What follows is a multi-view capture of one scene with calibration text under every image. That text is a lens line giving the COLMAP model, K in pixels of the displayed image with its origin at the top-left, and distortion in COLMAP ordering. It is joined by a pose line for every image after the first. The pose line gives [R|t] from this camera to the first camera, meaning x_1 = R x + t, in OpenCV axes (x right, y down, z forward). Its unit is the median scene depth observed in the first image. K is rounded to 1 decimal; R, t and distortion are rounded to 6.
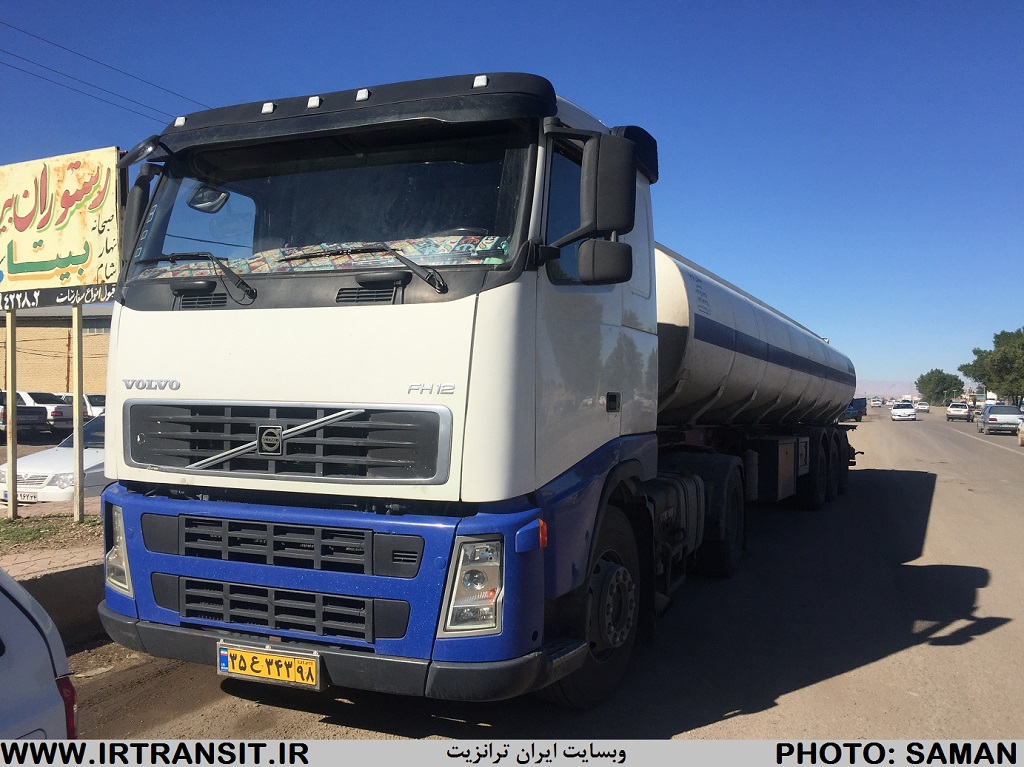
lens RADIAL K [[812.0, 0, 512.0], [0, 812.0, 383.5], [0, 0, 1]] dist [0.050082, -0.004801]
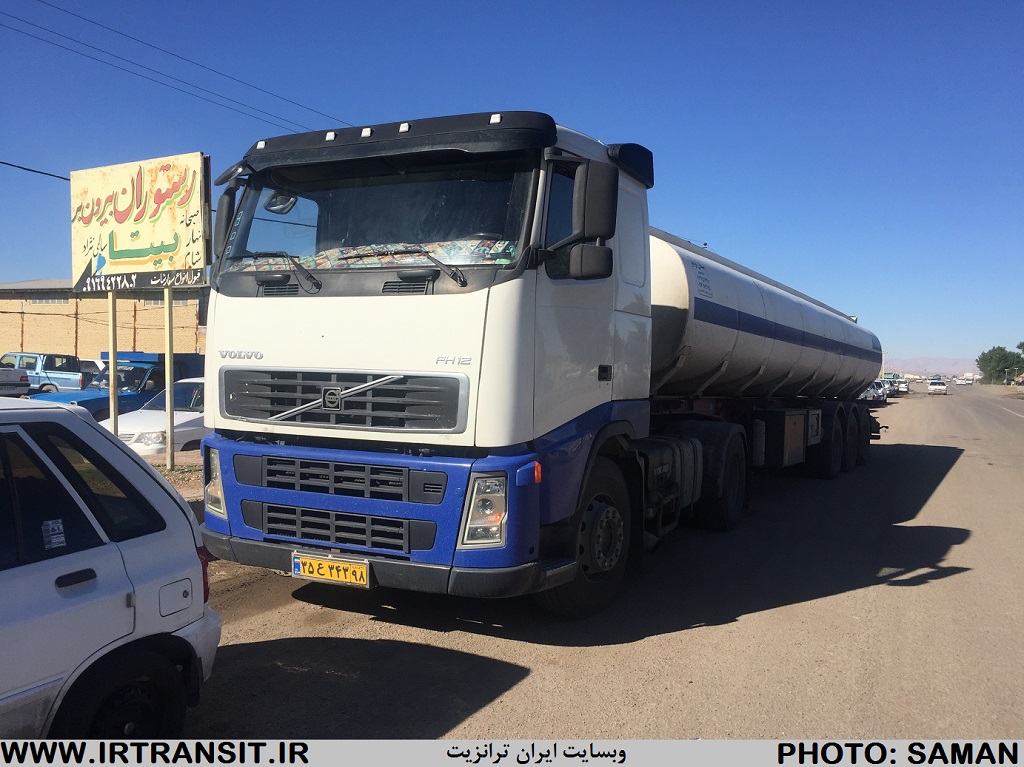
lens RADIAL K [[812.0, 0, 512.0], [0, 812.0, 383.5], [0, 0, 1]] dist [0.050082, -0.004801]
pose [[0.998150, 0.011806, -0.059635, 0.062841], [-0.009878, 0.999422, 0.032520, 0.000318], [0.059985, -0.031870, 0.997690, -0.258091]]
